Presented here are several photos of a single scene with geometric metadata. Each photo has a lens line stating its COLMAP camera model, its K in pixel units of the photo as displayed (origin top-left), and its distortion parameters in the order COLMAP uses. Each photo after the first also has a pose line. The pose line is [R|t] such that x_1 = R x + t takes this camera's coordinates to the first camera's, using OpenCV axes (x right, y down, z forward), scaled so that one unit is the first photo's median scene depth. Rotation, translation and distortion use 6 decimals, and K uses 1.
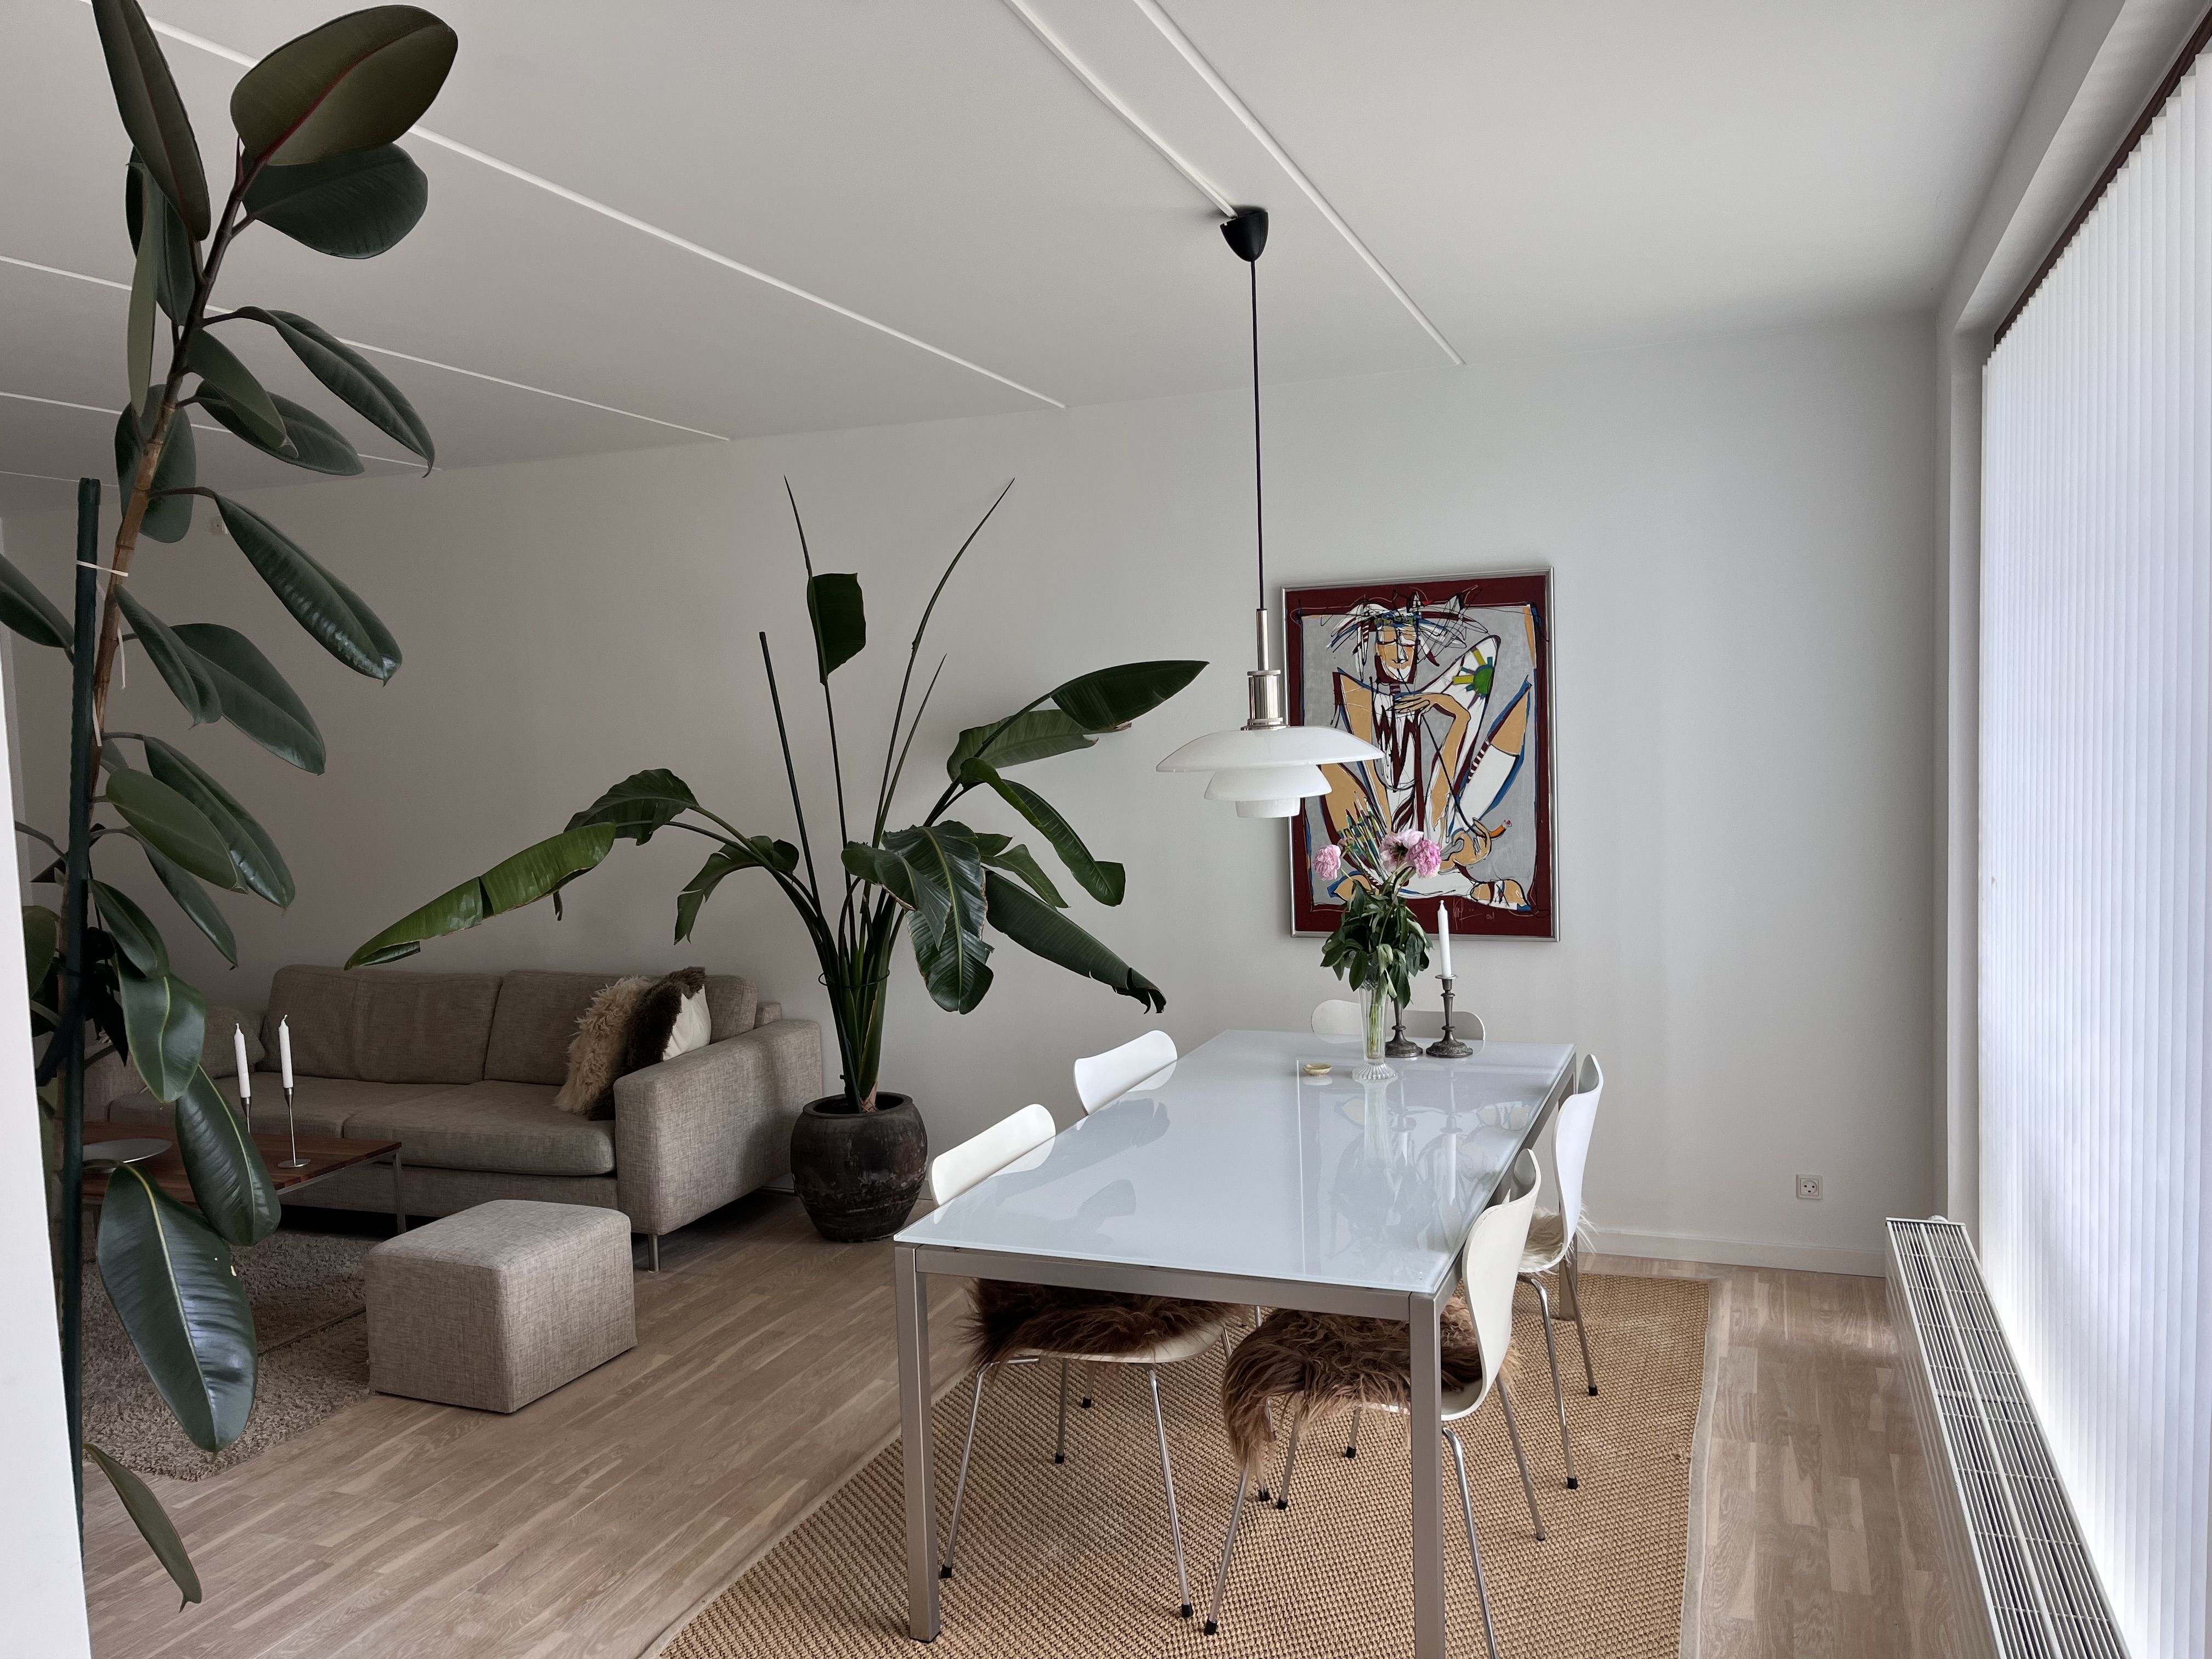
lens RADIAL K [[1674.8, 0, 1106.0], [0, 1674.8, 829.5], [0, 0, 1]] dist [0.036313, -0.002824]
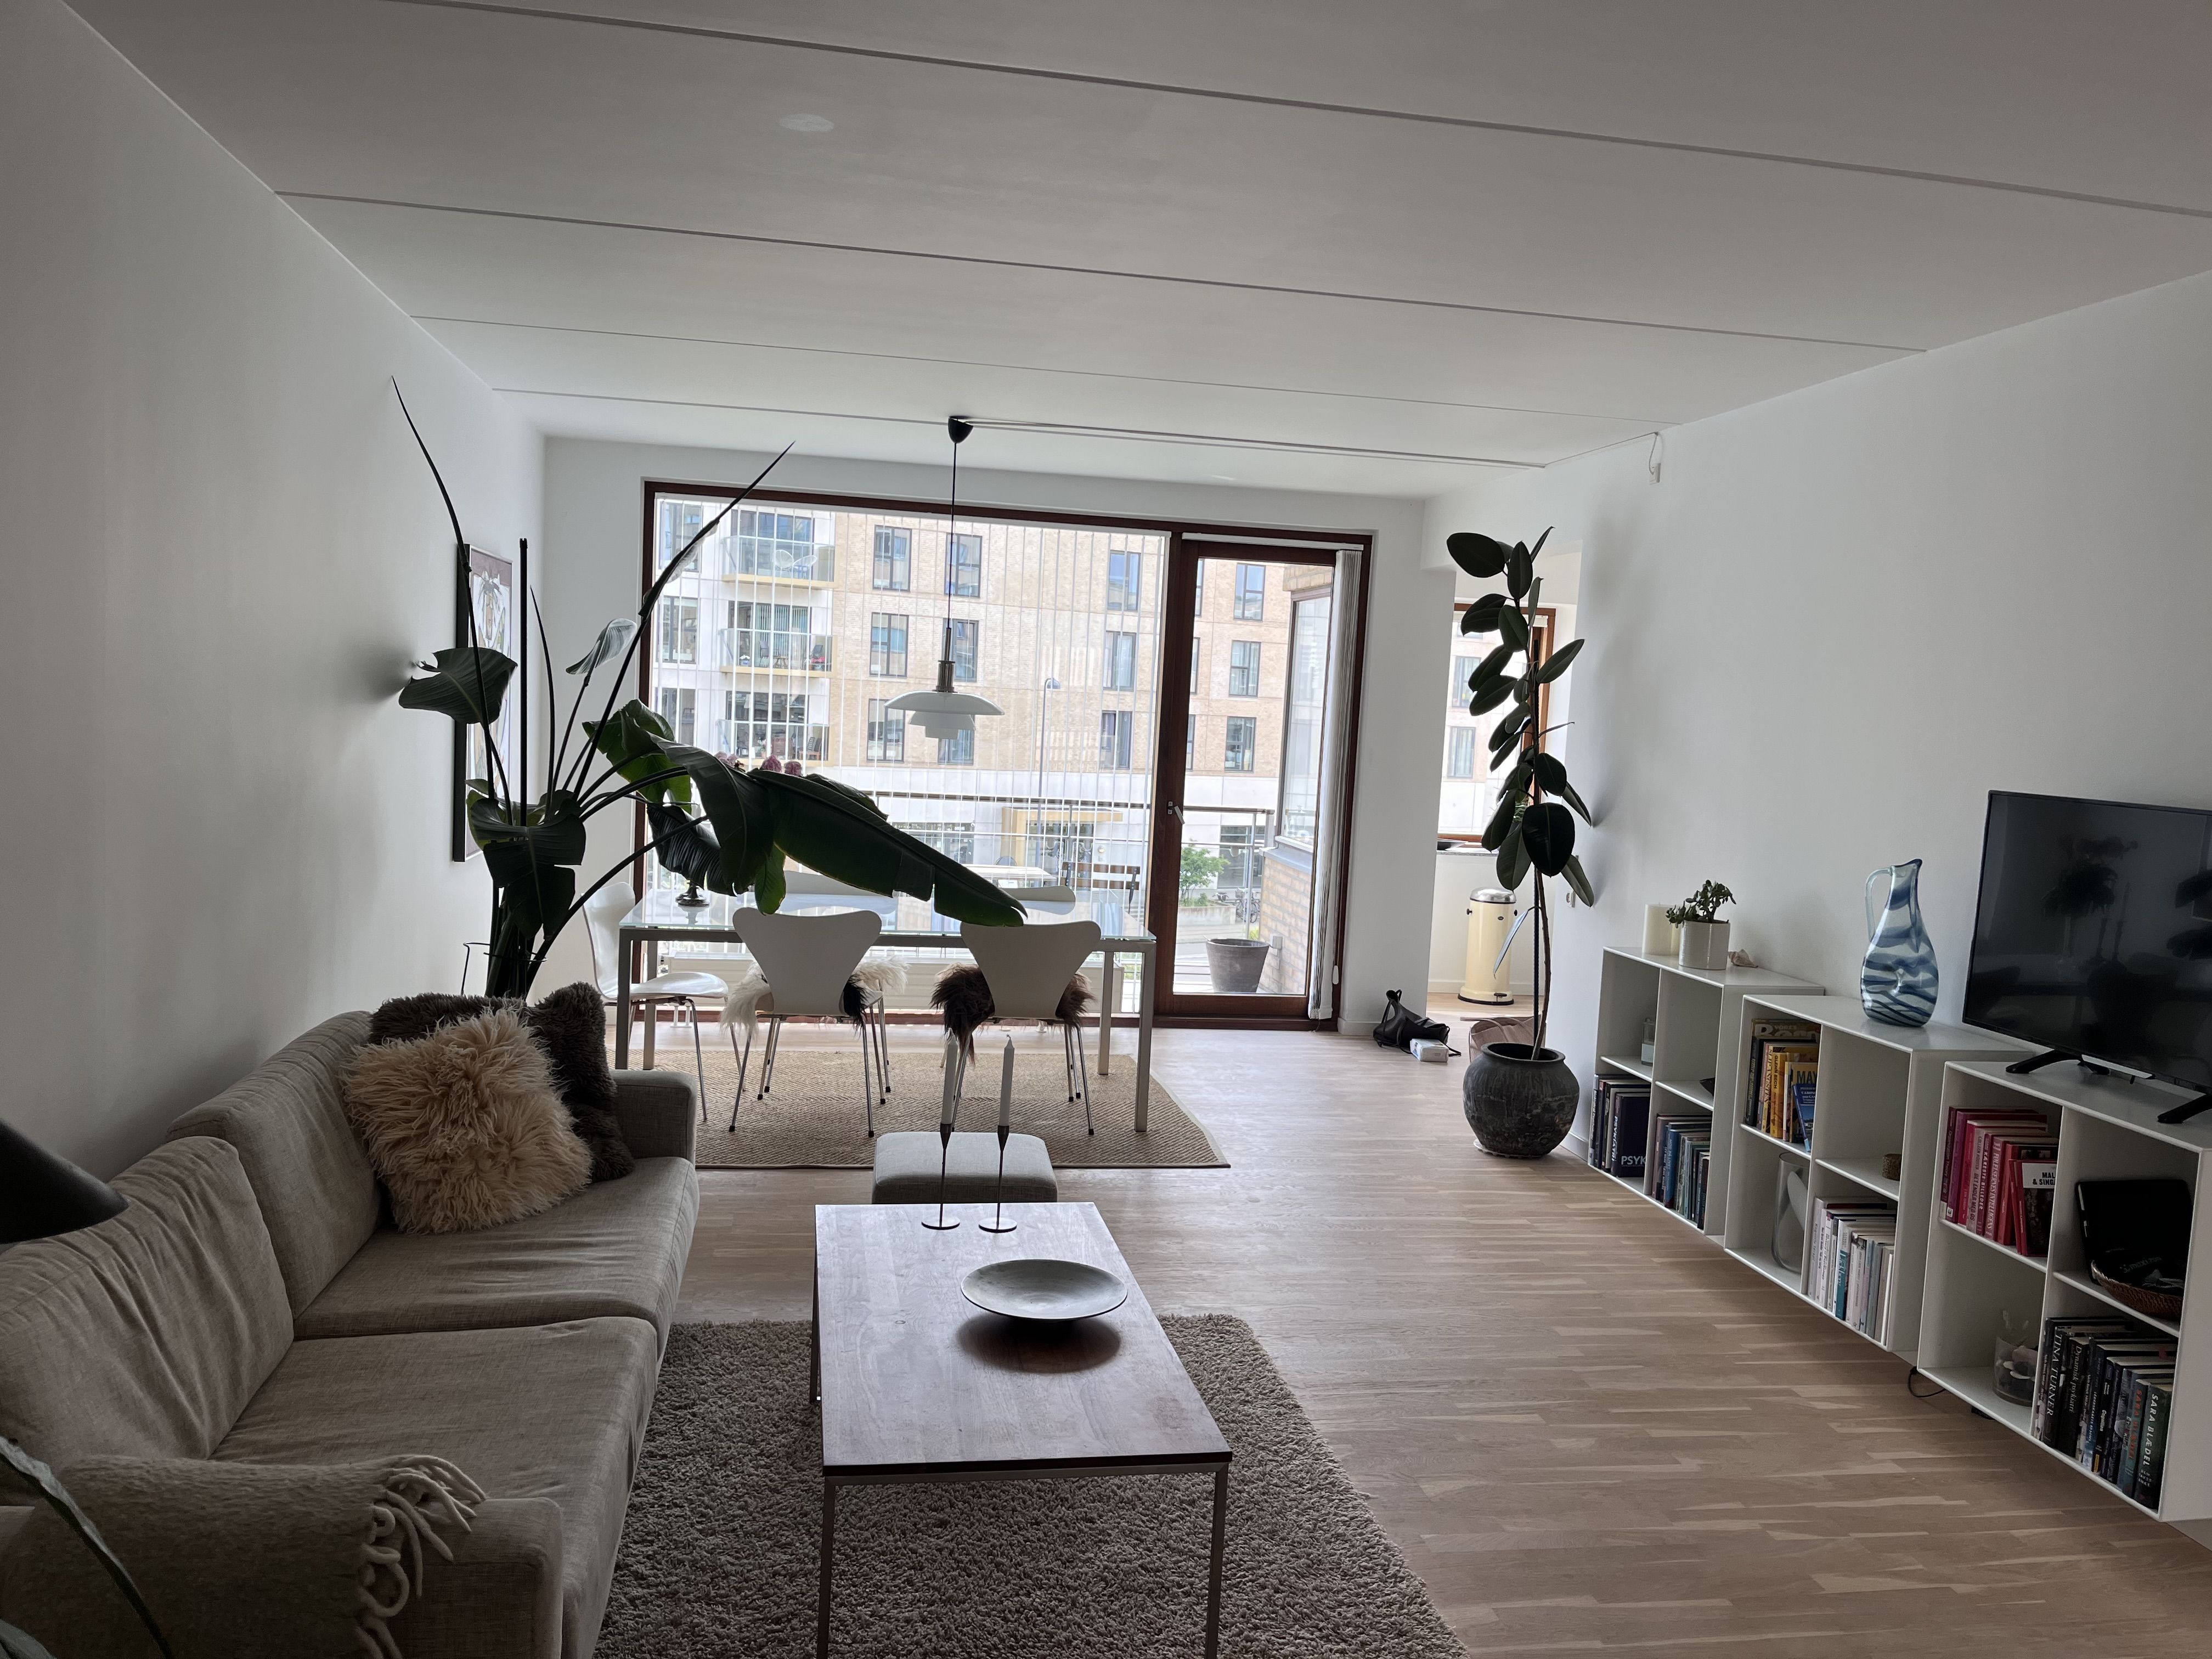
lens RADIAL K [[1671.3, 0, 1109.0], [0, 1671.3, 847.6], [0, 0, 1]] dist [0.028218, -0.000267]
pose [[-0.517248, -0.068916, 0.853057, -1.481695], [0.025610, 0.995060, 0.095916, -0.056250], [-0.855453, 0.071459, -0.512927, 1.676227]]
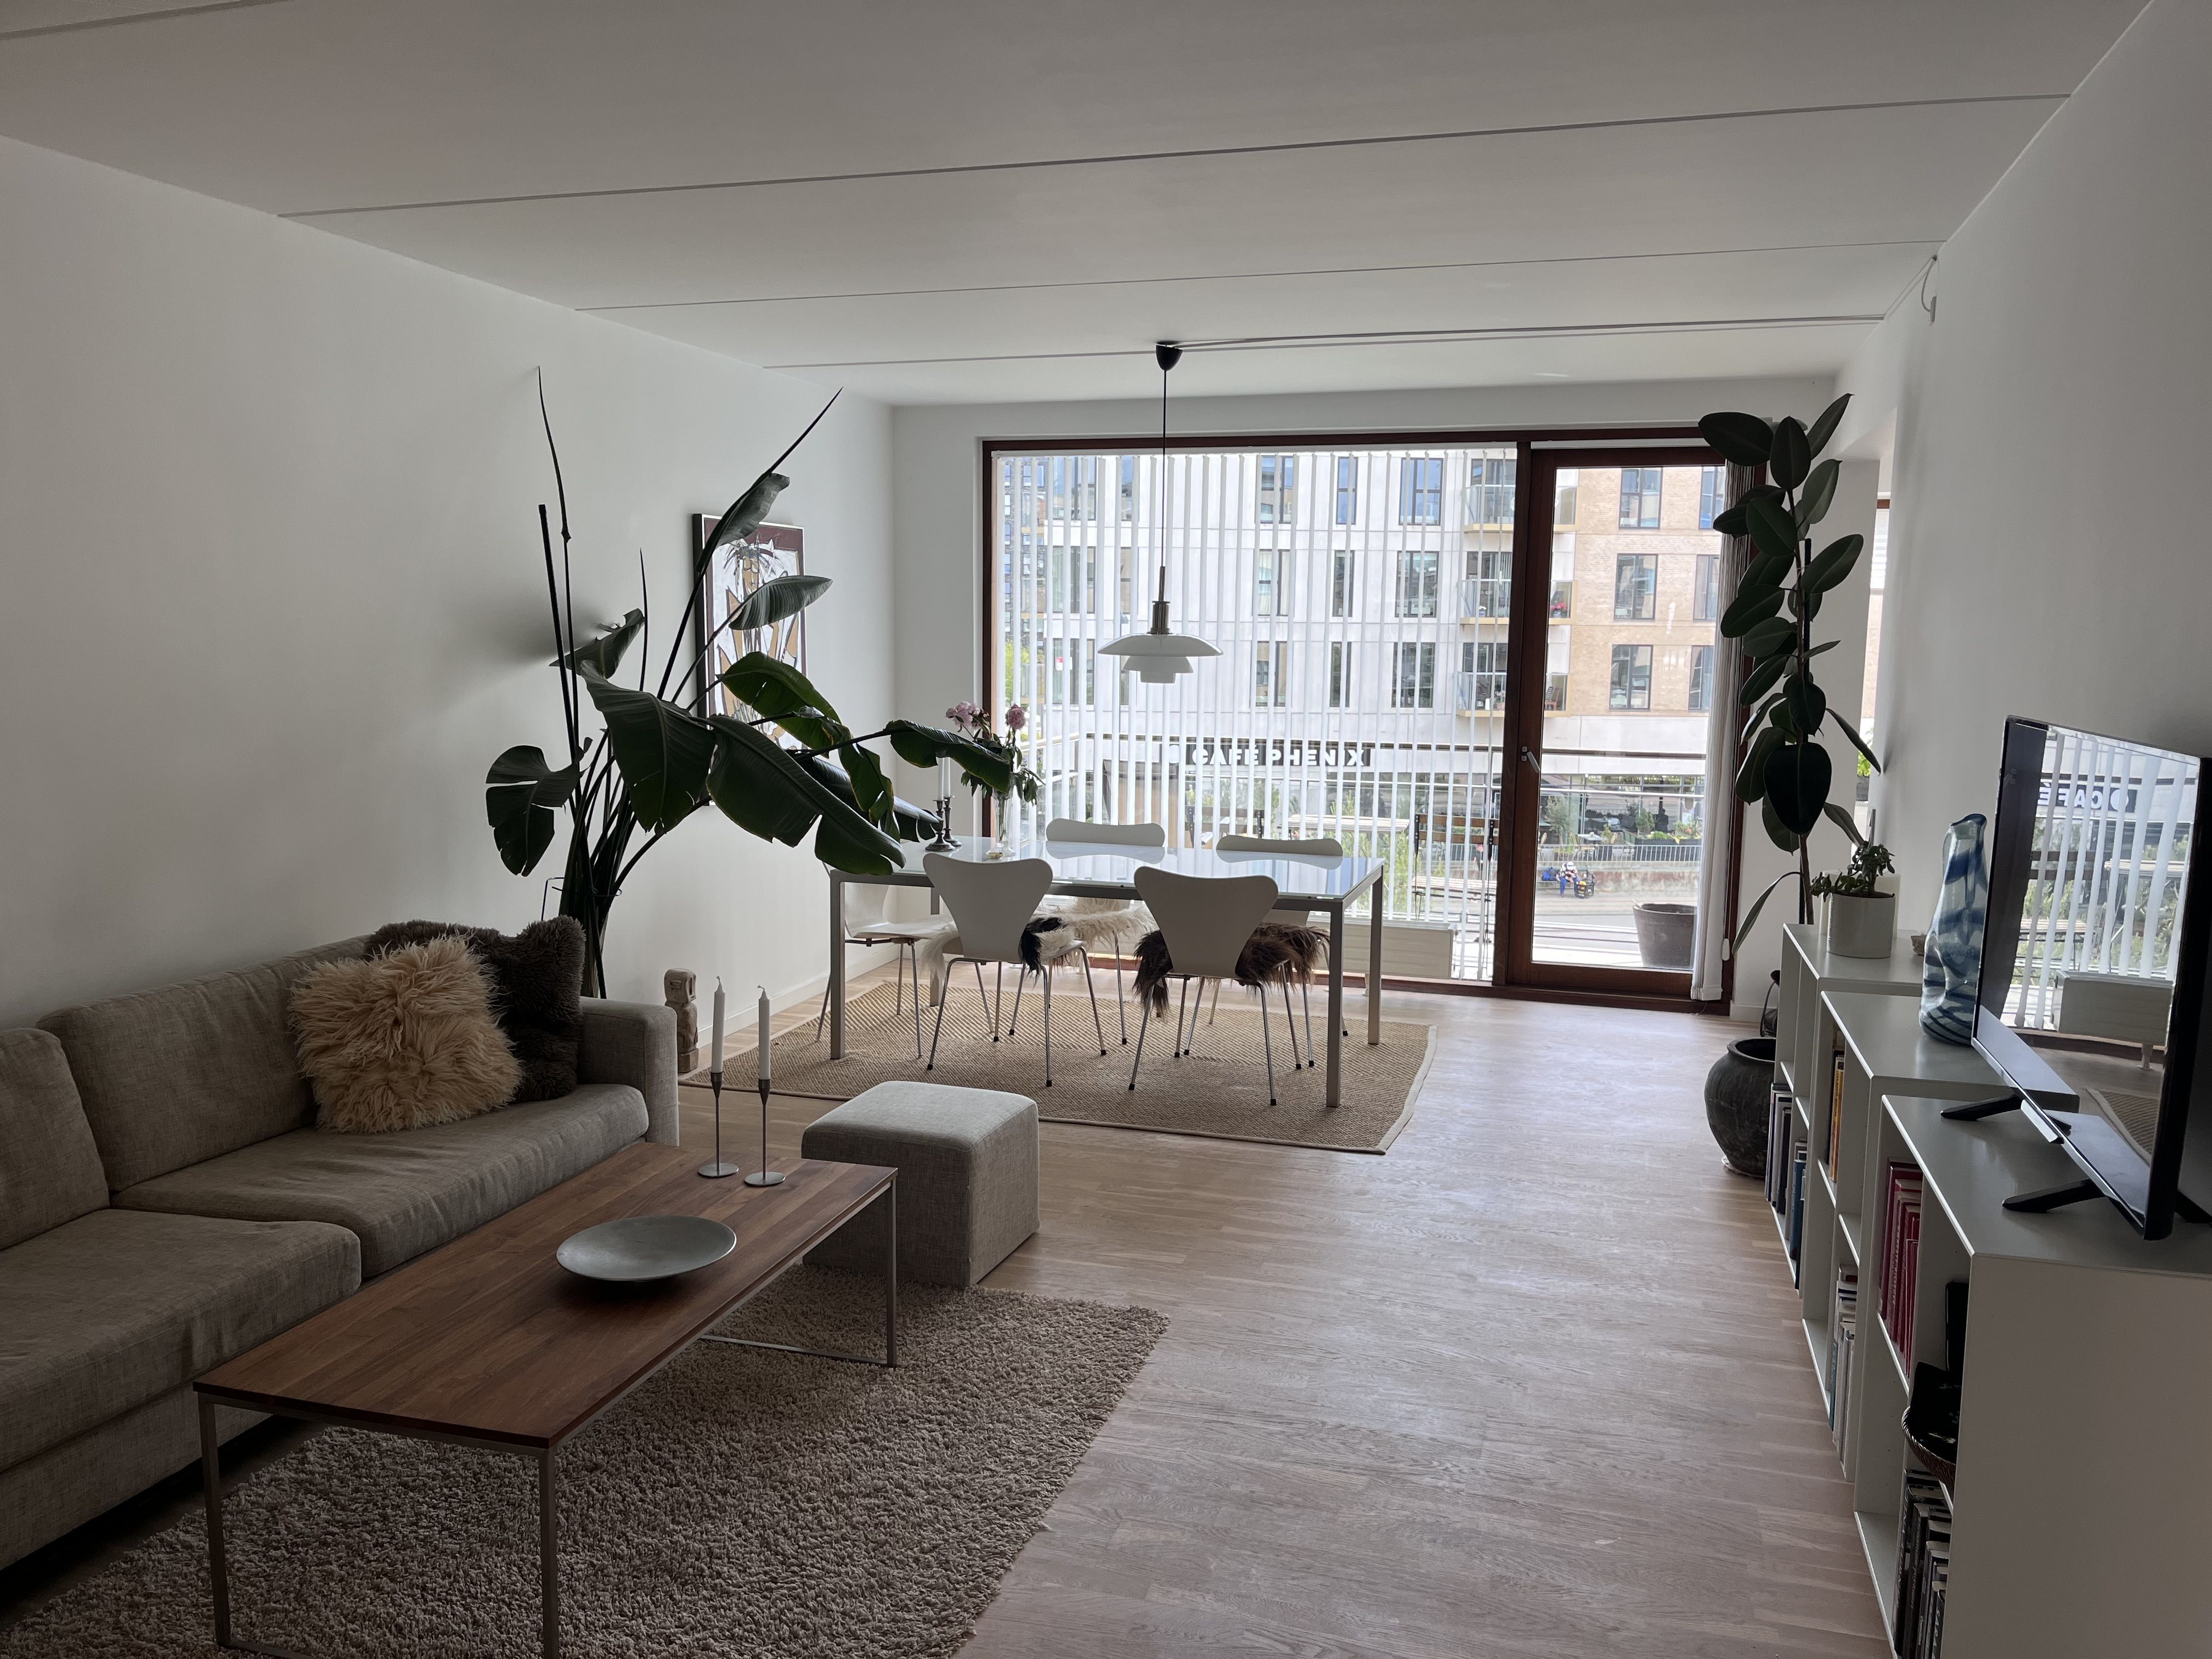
lens RADIAL K [[1674.8, 0, 1106.0], [0, 1674.8, 829.5], [0, 0, 1]] dist [0.036313, -0.002824]
pose [[-0.076081, -0.087558, 0.993250, -1.572894], [0.061217, 0.993848, 0.092299, -0.018124], [-0.995221, 0.067826, -0.070253, 1.108972]]
